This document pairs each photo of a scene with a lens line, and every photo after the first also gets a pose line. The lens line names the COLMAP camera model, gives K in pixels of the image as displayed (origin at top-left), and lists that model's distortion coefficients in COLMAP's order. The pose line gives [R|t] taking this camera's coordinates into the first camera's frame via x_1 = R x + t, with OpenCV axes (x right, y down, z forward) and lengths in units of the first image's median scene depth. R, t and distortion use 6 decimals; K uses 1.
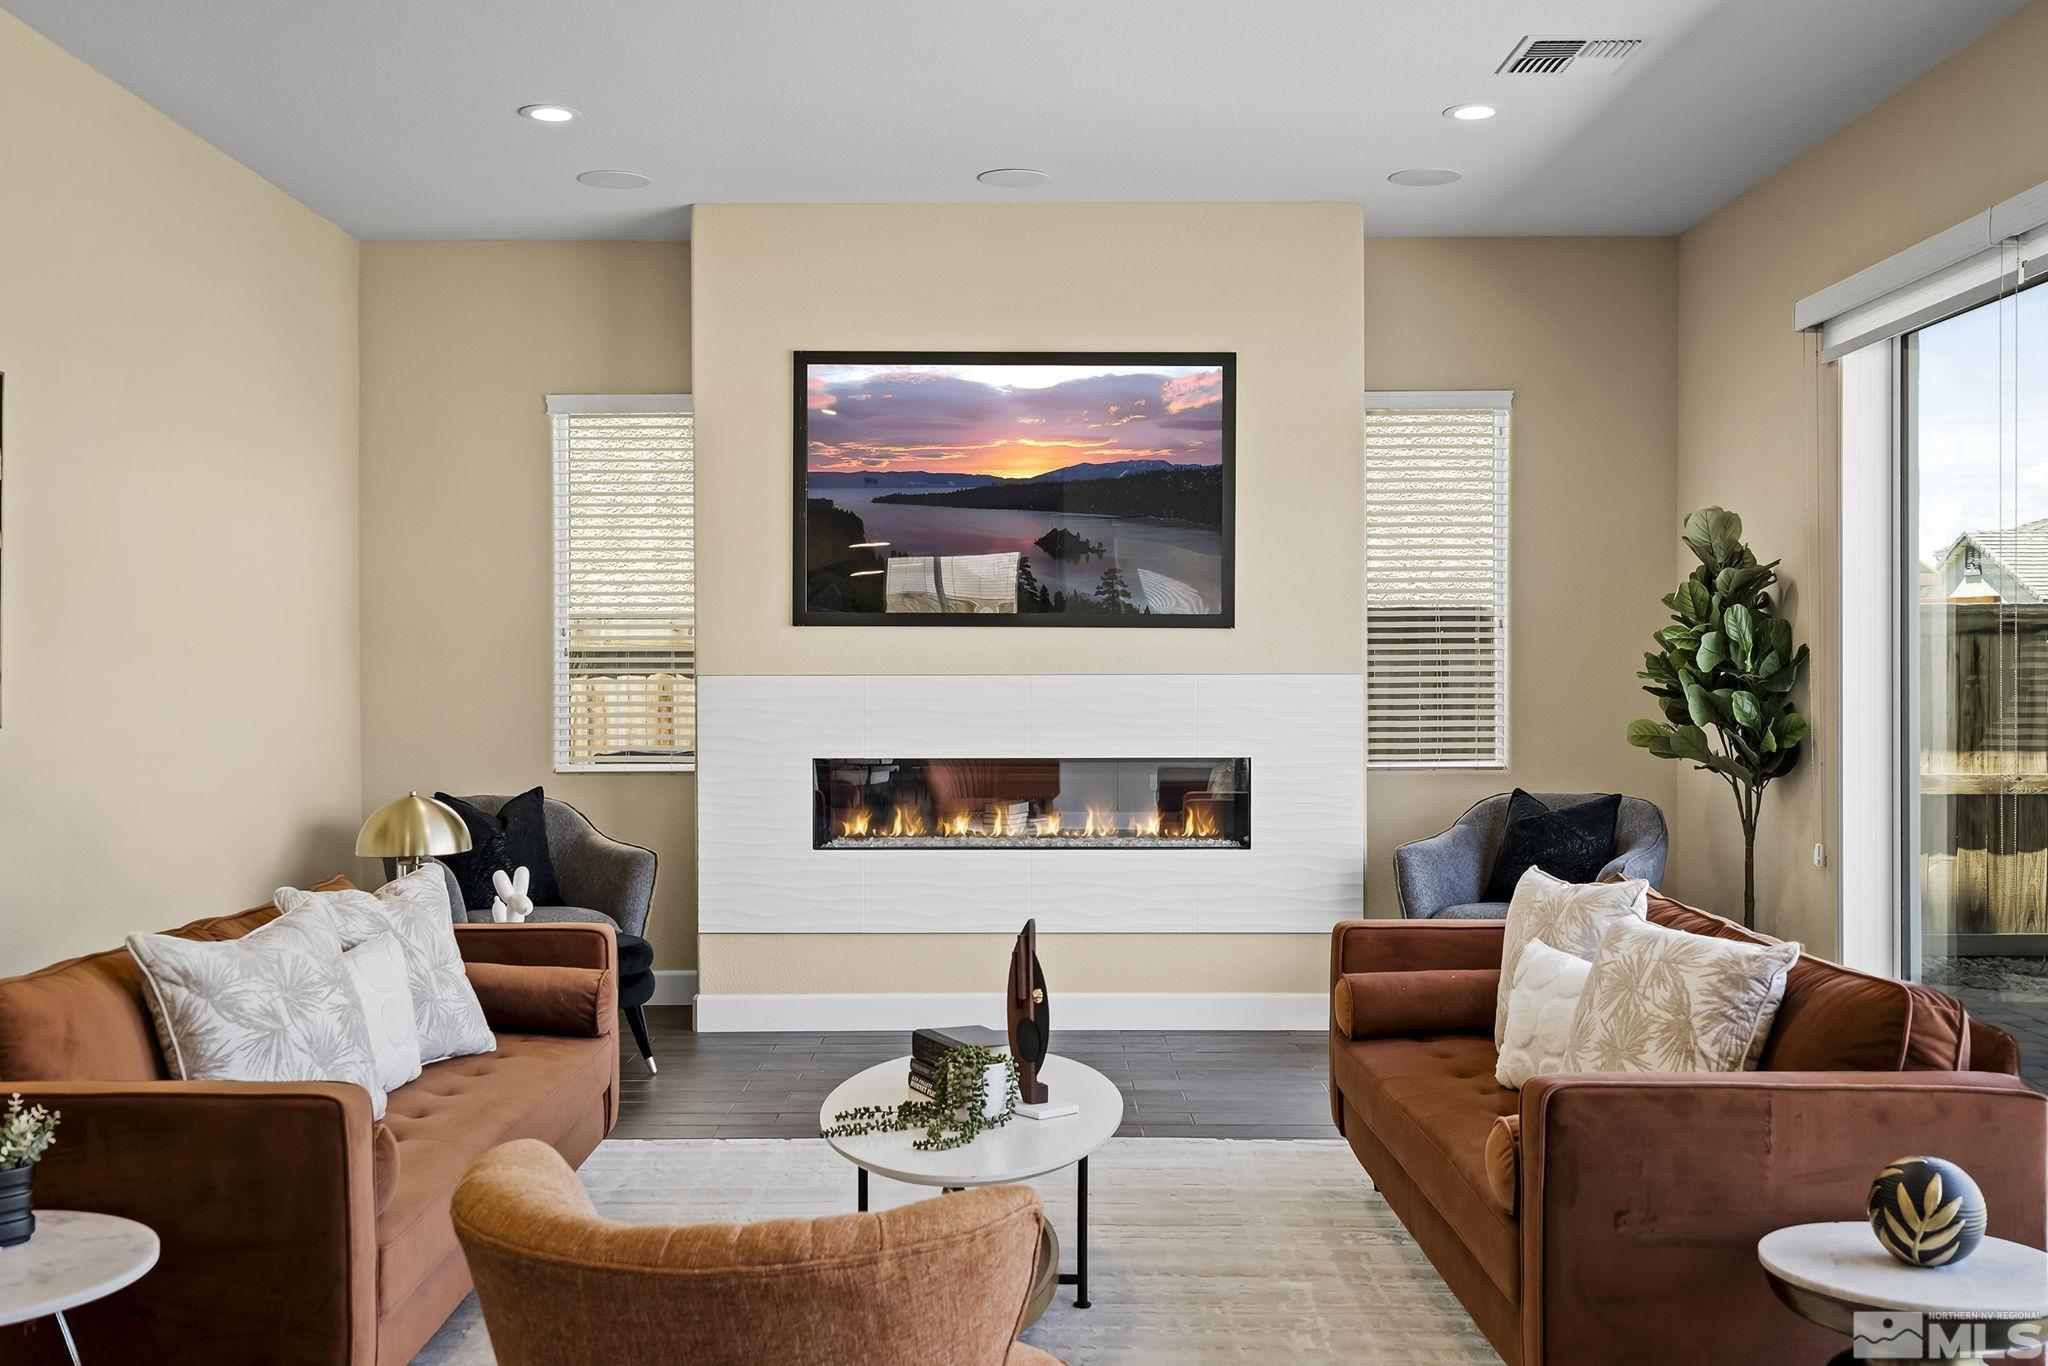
lens RADIAL K [[2032.8, 0, 1039.0], [0, 2032.8, 679.5], [0, 0, 1]] dist [0.013320, 0.000000]
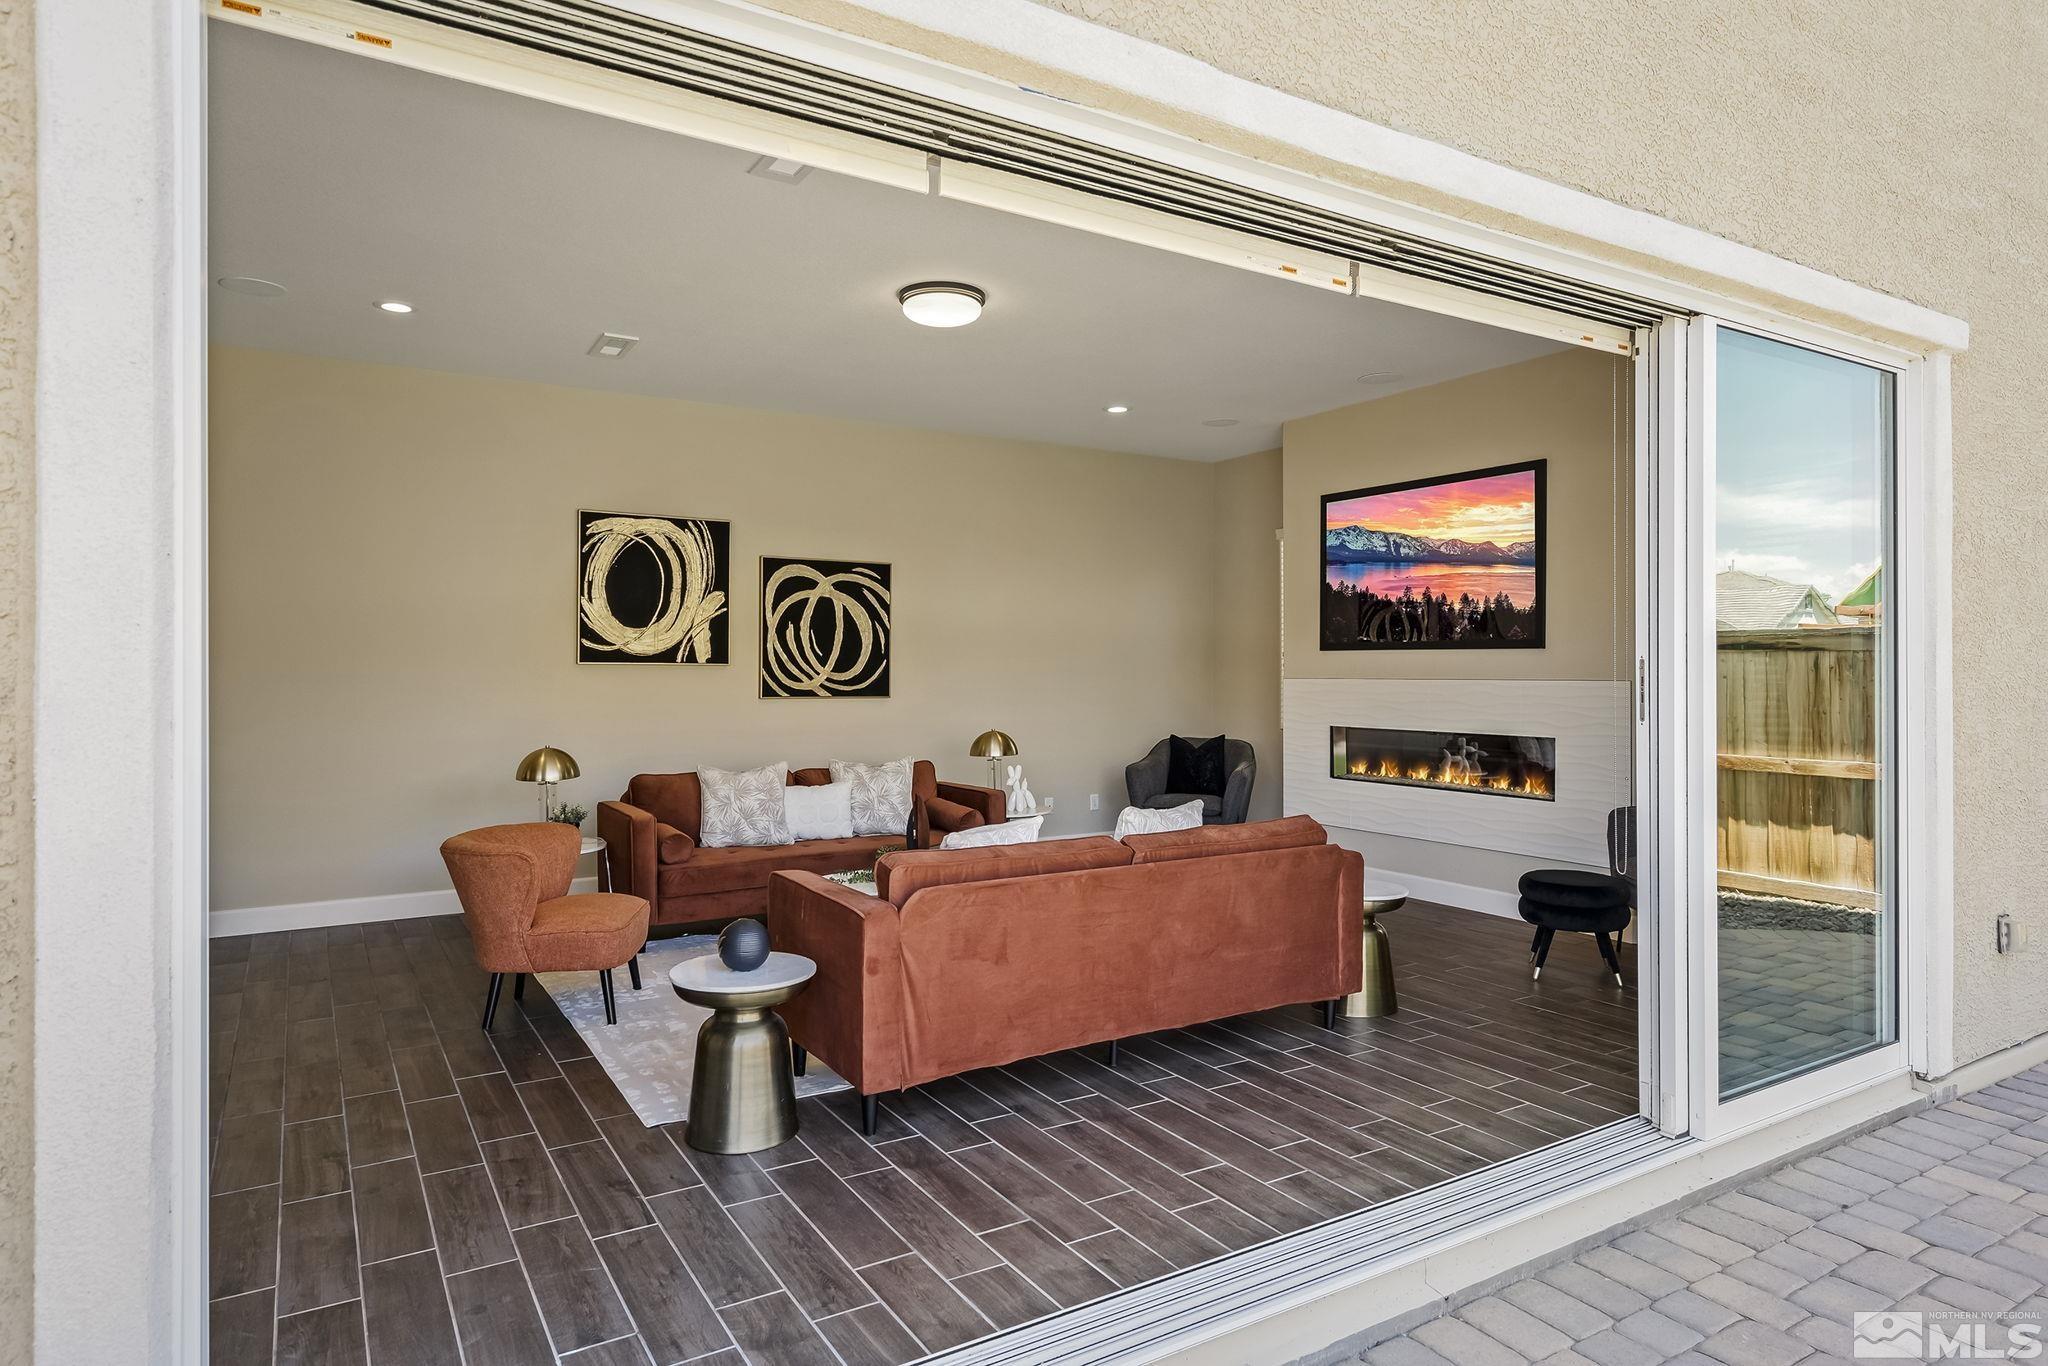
lens RADIAL K [[1214.1, 0, 1027.7], [0, 1214.1, 664.6], [0, 0, 1]] dist [0.007049, -0.004862]
pose [[0.512739, -0.003015, -0.858539, 0.690562], [-0.003295, 0.999980, -0.005480, -0.008258], [0.858538, 0.005639, 0.512718, 0.253290]]
